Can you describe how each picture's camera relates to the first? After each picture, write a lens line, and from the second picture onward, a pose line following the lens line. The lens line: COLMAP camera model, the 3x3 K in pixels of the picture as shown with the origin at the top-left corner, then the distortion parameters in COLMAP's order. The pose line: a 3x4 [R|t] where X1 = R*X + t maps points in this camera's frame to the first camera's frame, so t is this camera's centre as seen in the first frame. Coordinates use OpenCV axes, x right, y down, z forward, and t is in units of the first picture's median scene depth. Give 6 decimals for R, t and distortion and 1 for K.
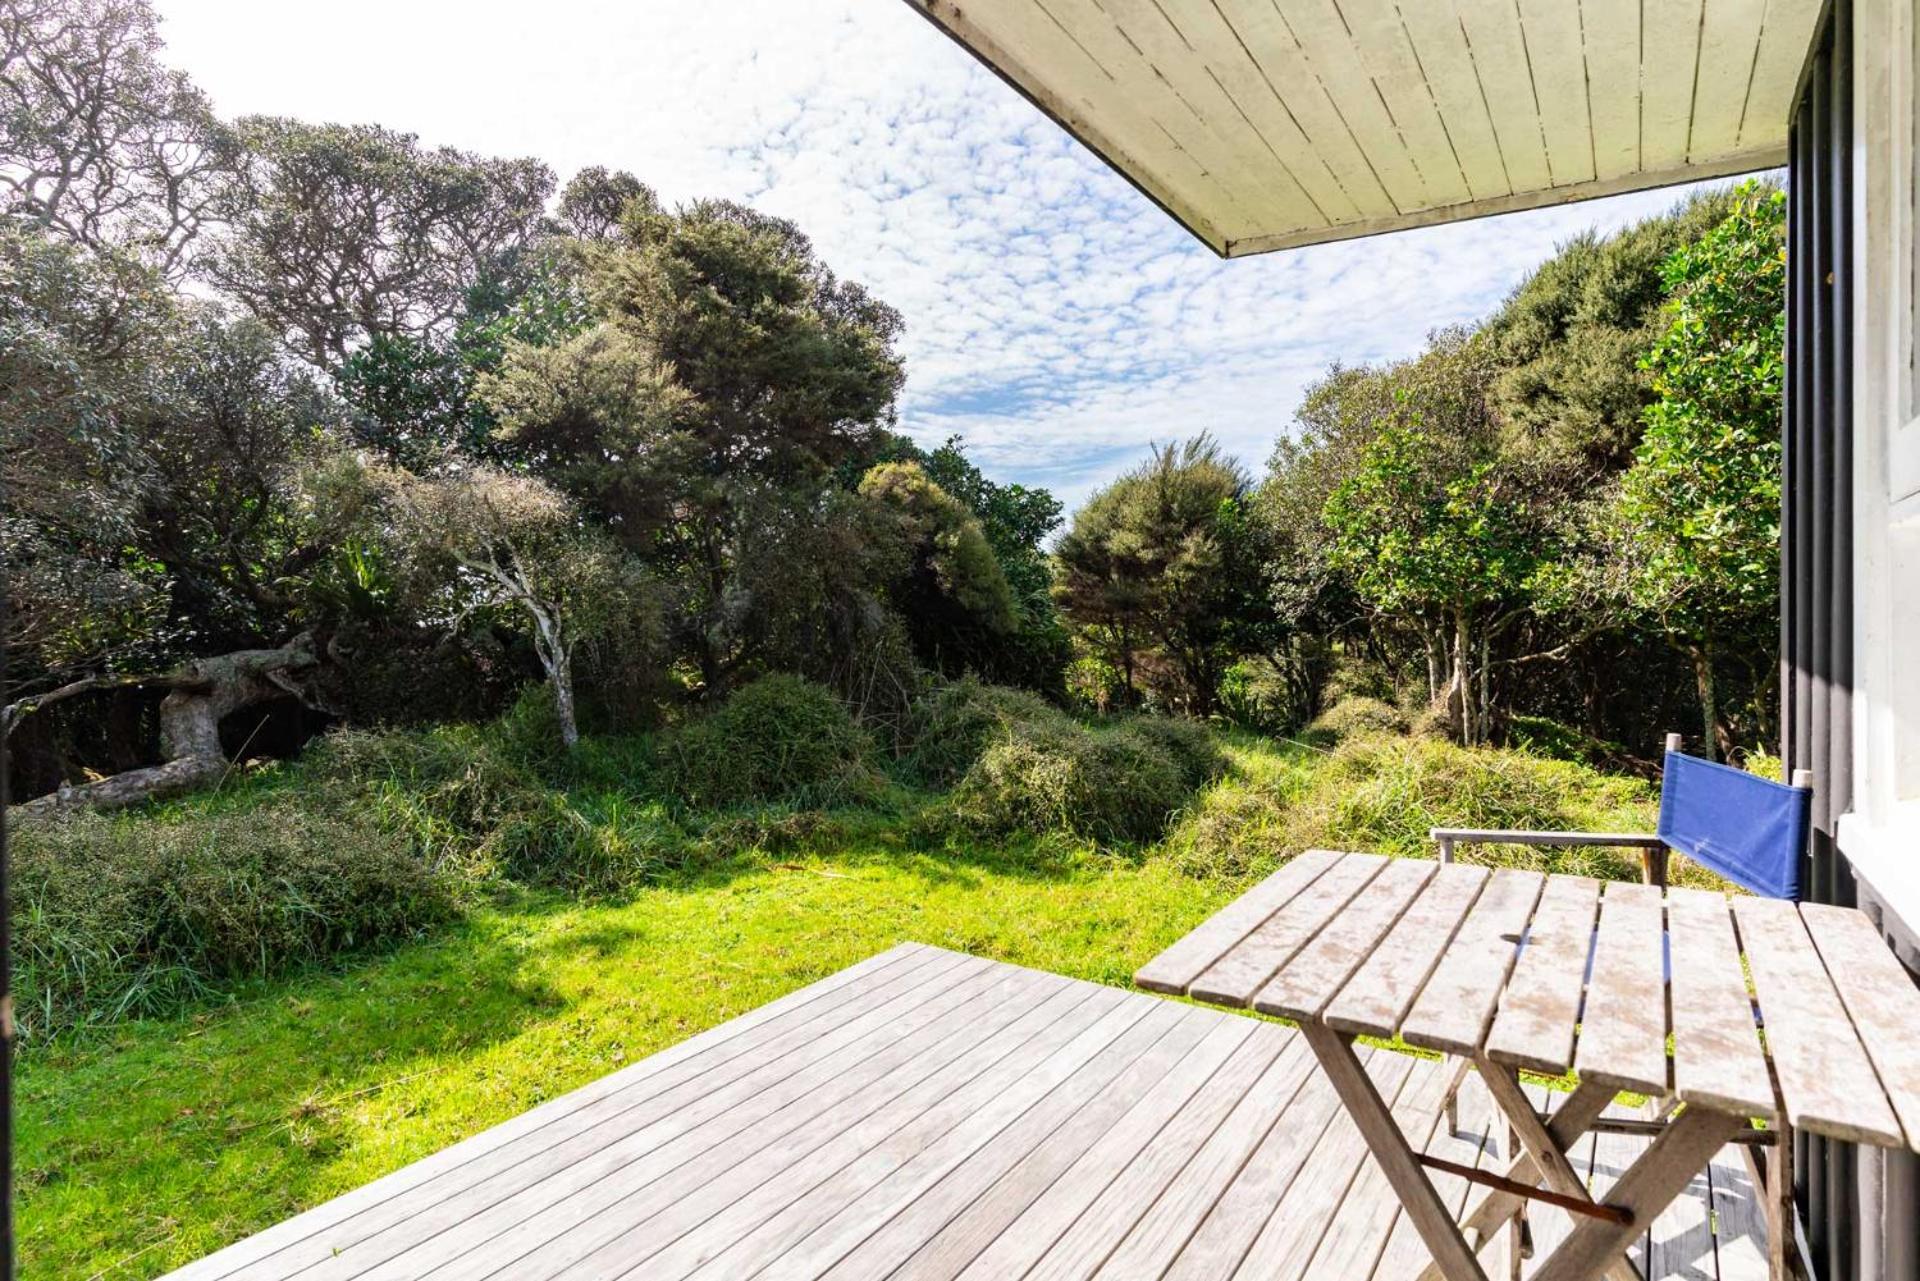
lens RADIAL K [[975.9, 0, 961.2], [0, 975.9, 633.0], [0, 0, 1]] dist [-0.002297, -0.000354]
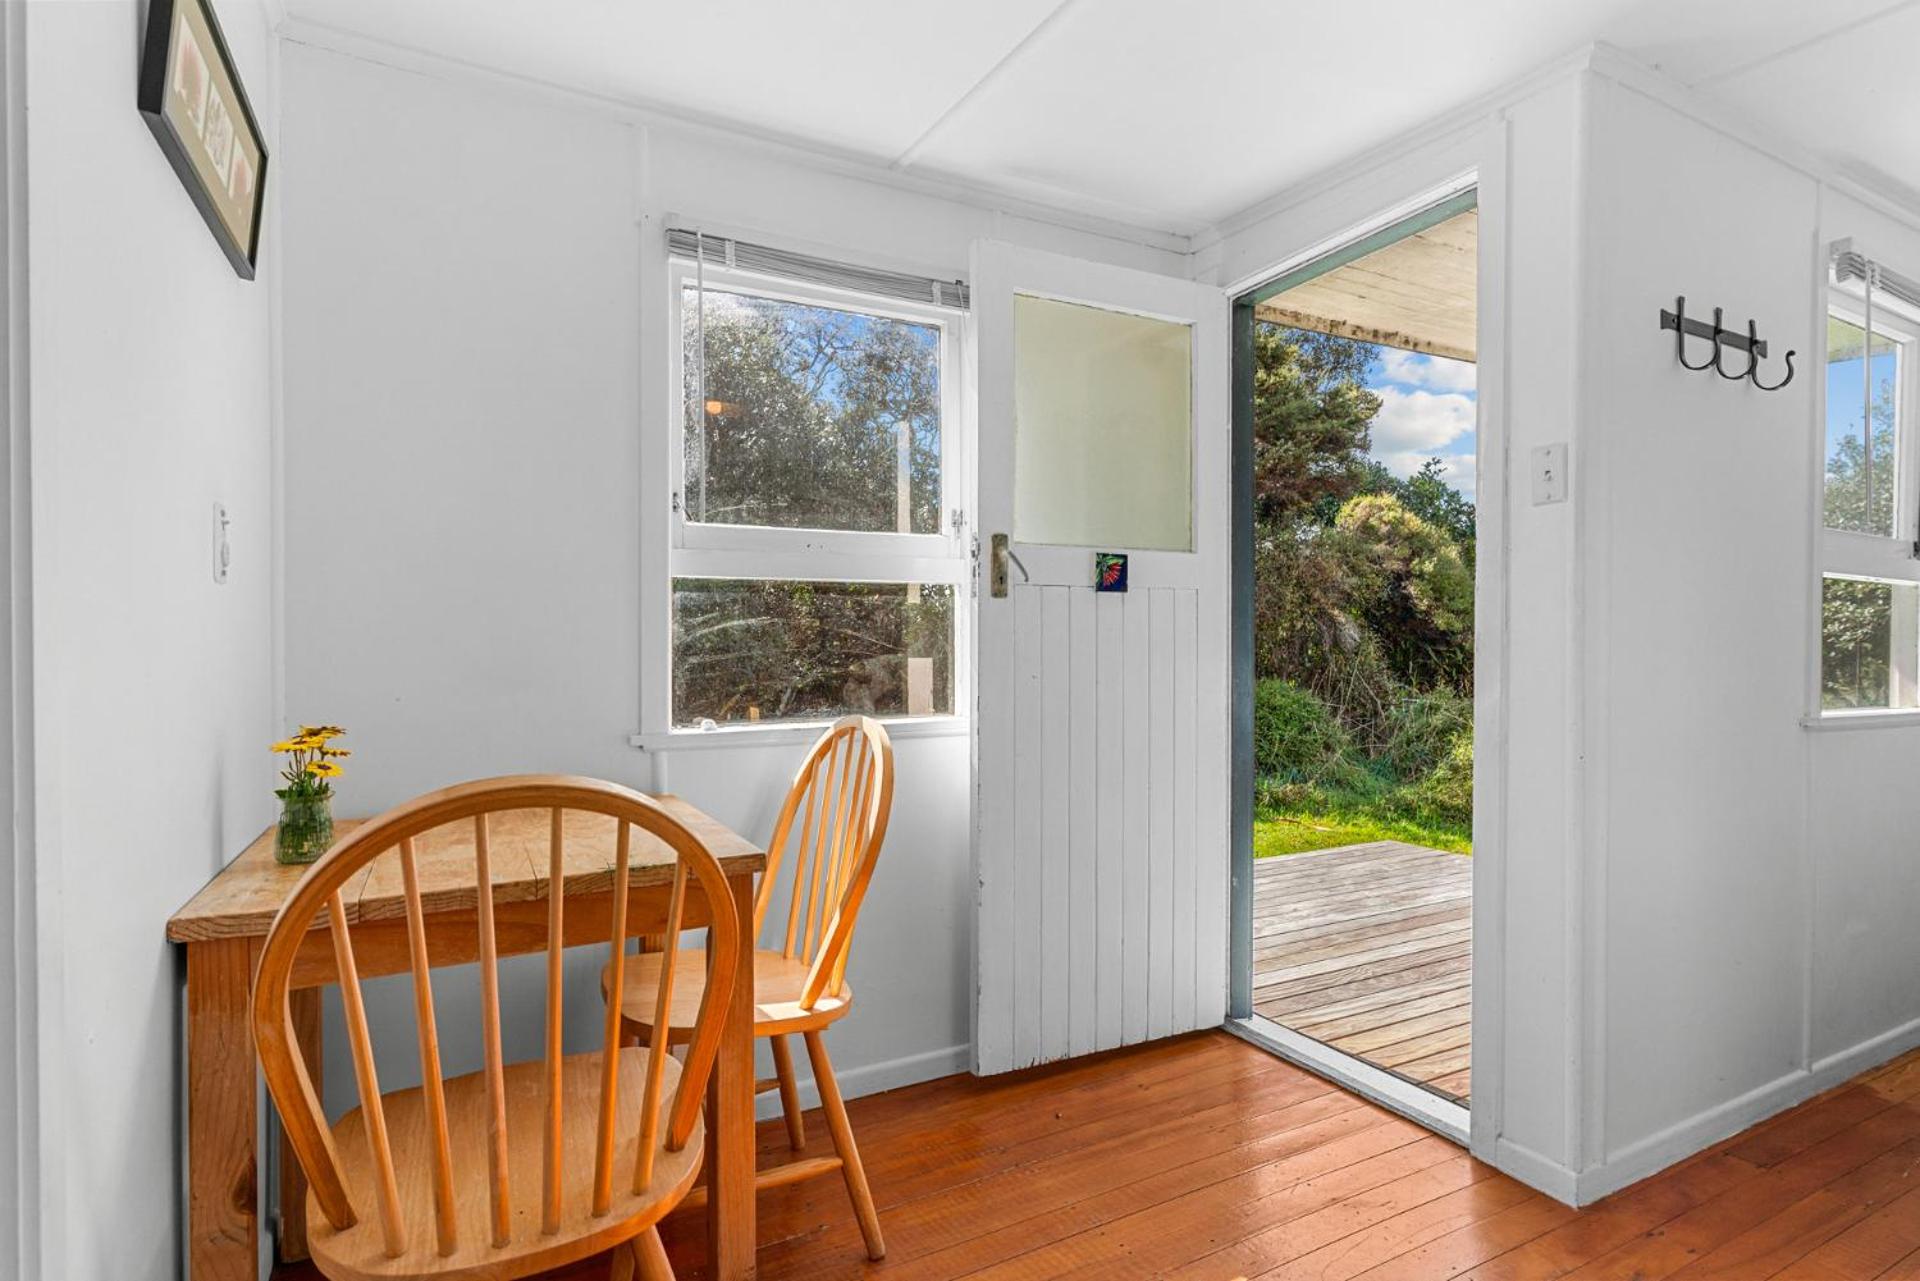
lens RADIAL K [[984.6, 0, 957.1], [0, 984.6, 648.7], [0, 0, 1]] dist [-0.000057, 0.001089]
pose [[0.897928, 0.014245, -0.439912, 0.003960], [-0.016283, 0.999867, -0.000857, 0.006959], [0.439842, 0.007933, 0.898040, -0.217226]]
